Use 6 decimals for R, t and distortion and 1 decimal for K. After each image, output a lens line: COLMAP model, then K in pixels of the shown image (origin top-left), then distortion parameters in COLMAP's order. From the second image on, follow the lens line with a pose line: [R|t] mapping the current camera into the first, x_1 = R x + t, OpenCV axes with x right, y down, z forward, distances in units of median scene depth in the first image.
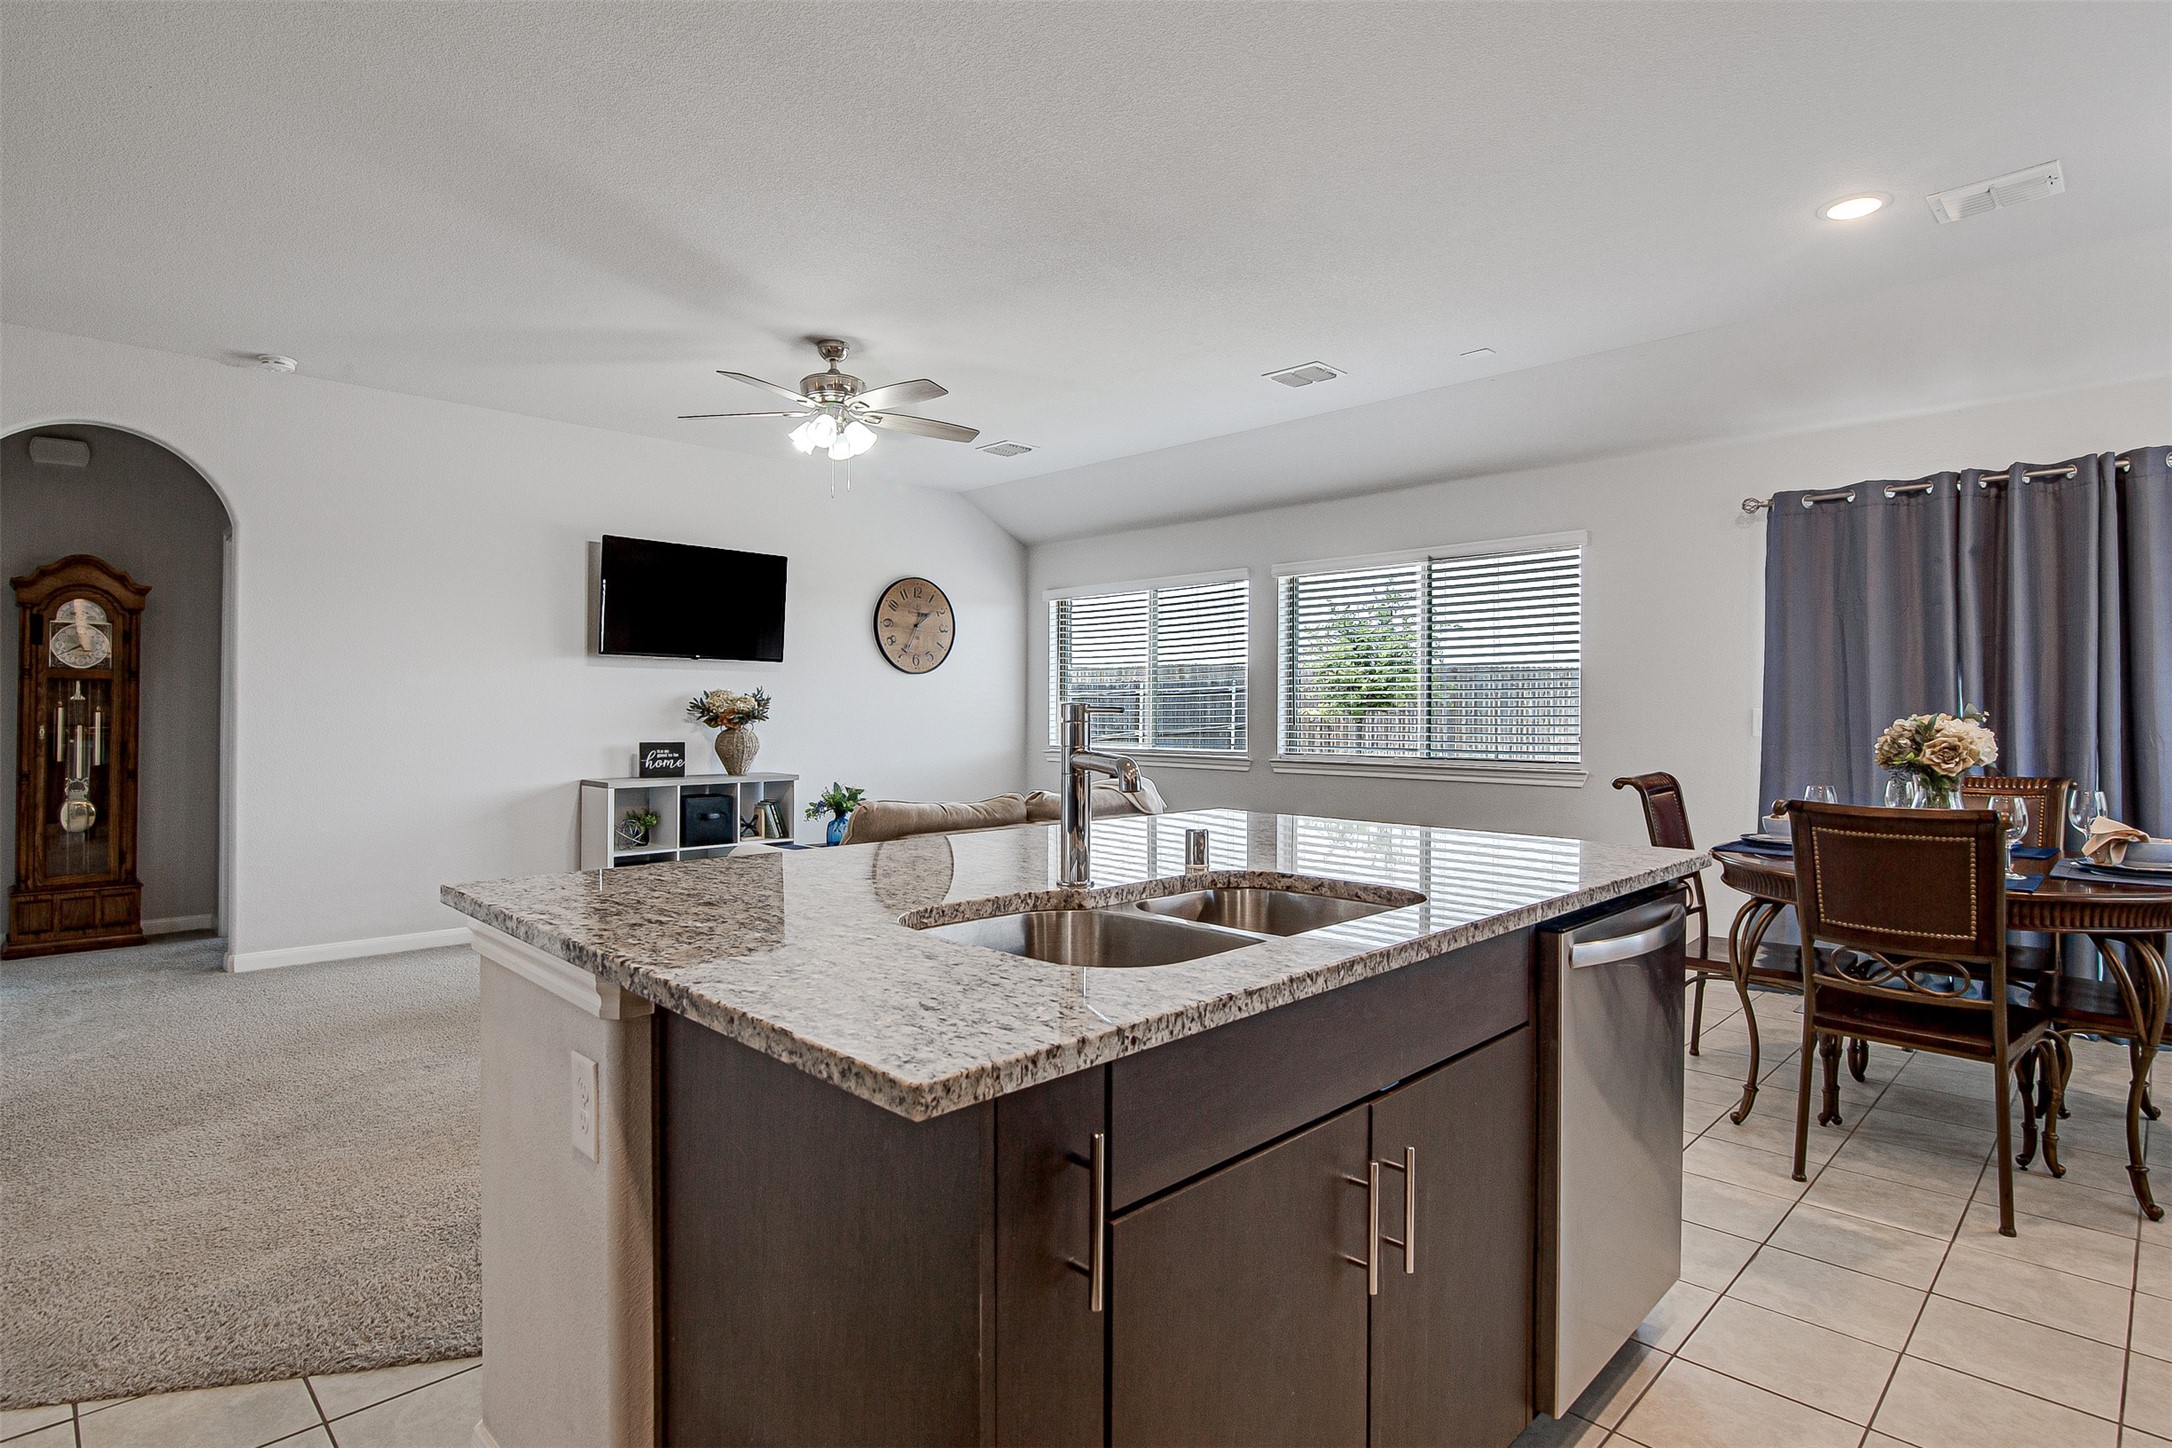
lens RADIAL K [[1082.0, 0, 1120.1], [0, 1082.0, 714.9], [0, 0, 1]] dist [-0.014739, -0.000196]
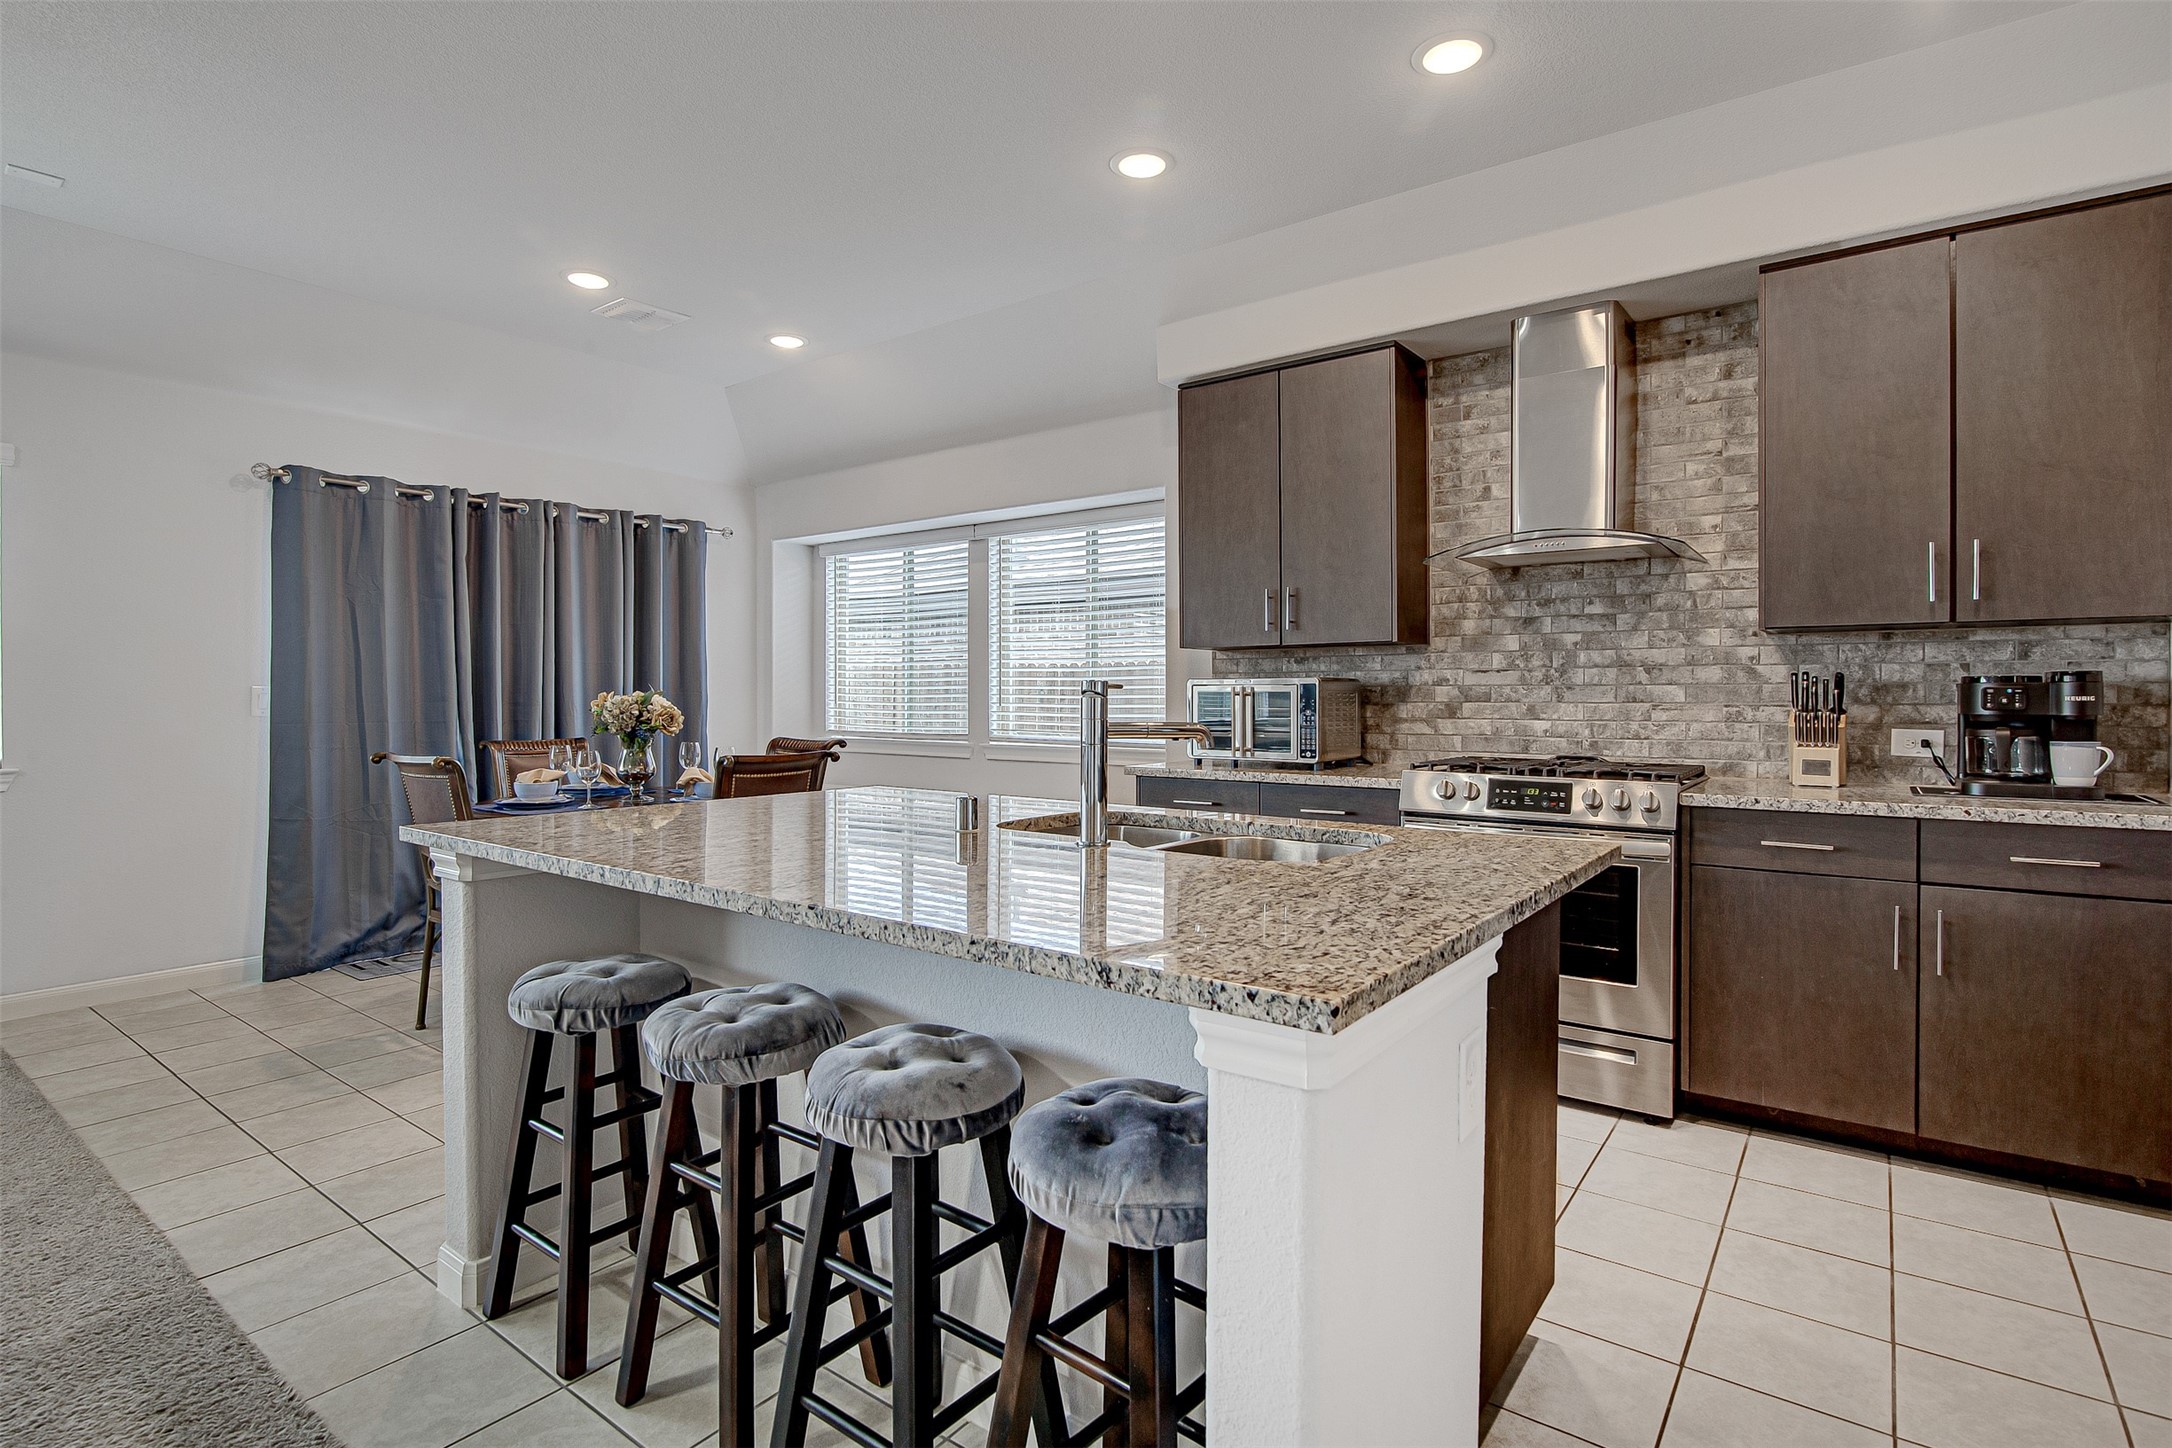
lens RADIAL K [[1071.1, 0, 1084.6], [0, 1071.1, 706.9], [0, 0, 1]] dist [-0.021921, 0.000225]
pose [[-0.139701, -0.015168, 0.990078, -0.400762], [0.003800, 0.999867, 0.015855, 0.000640], [-0.990186, 0.005977, -0.139625, 0.383252]]
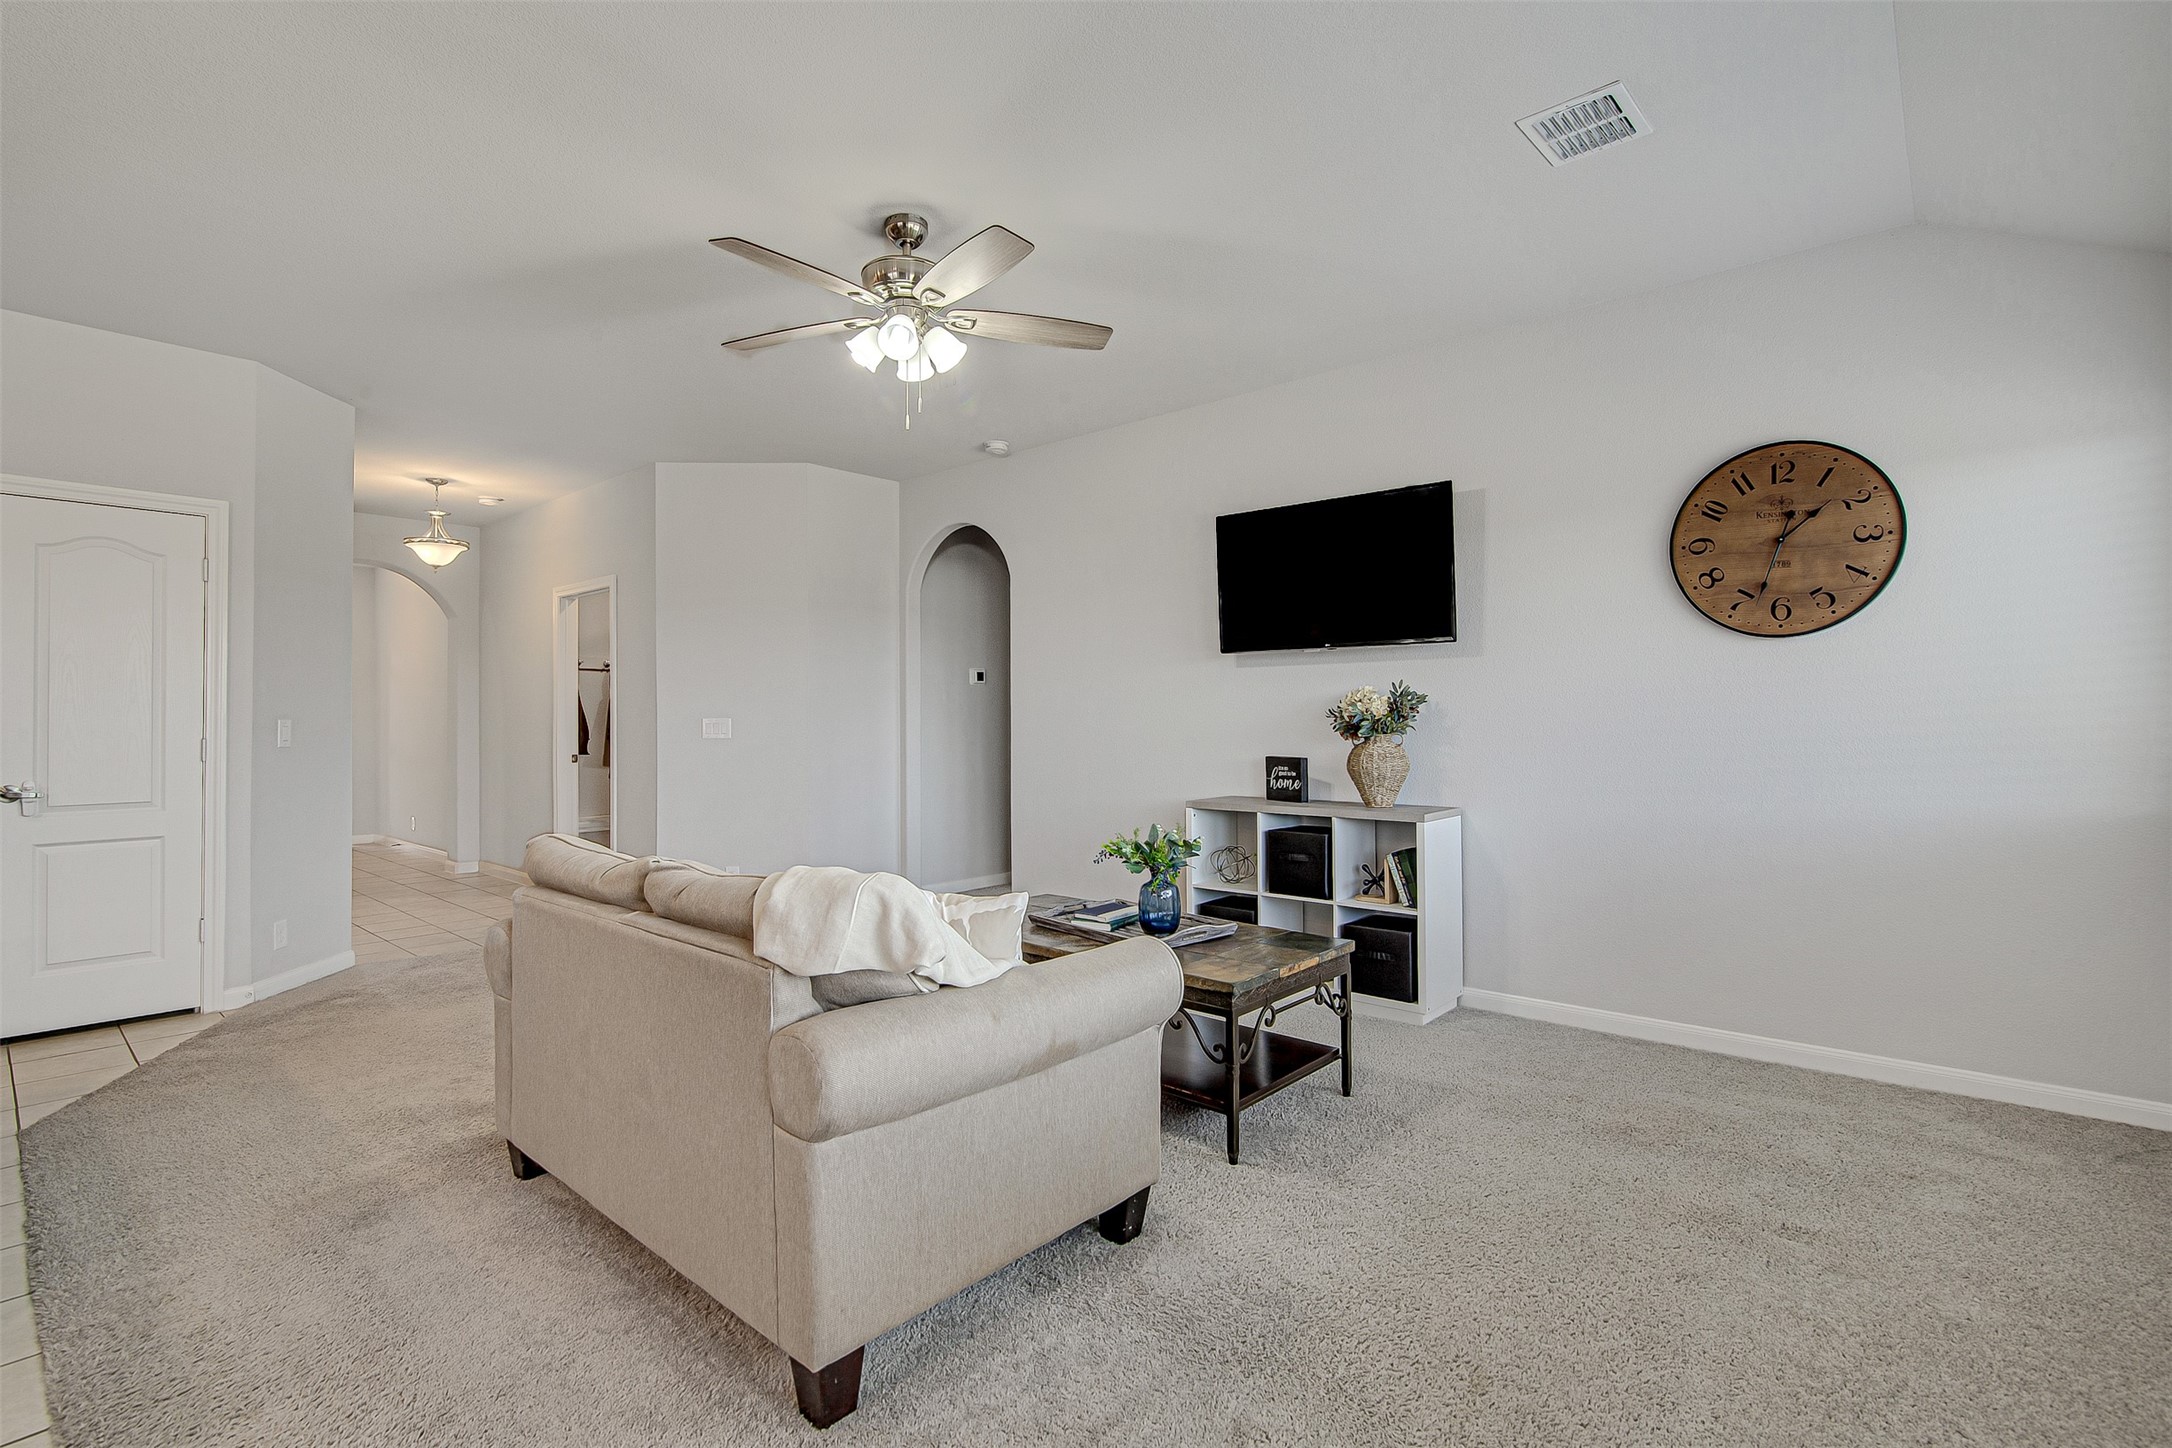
lens RADIAL K [[995.7, 0, 1084.3], [0, 995.7, 709.7], [0, 0, 1]] dist [-0.009532, 0.000695]
pose [[0.060255, -0.013705, -0.998089, 0.360647], [0.003974, 0.999901, -0.013489, -0.000237], [0.998175, -0.003154, 0.060304, 0.963712]]
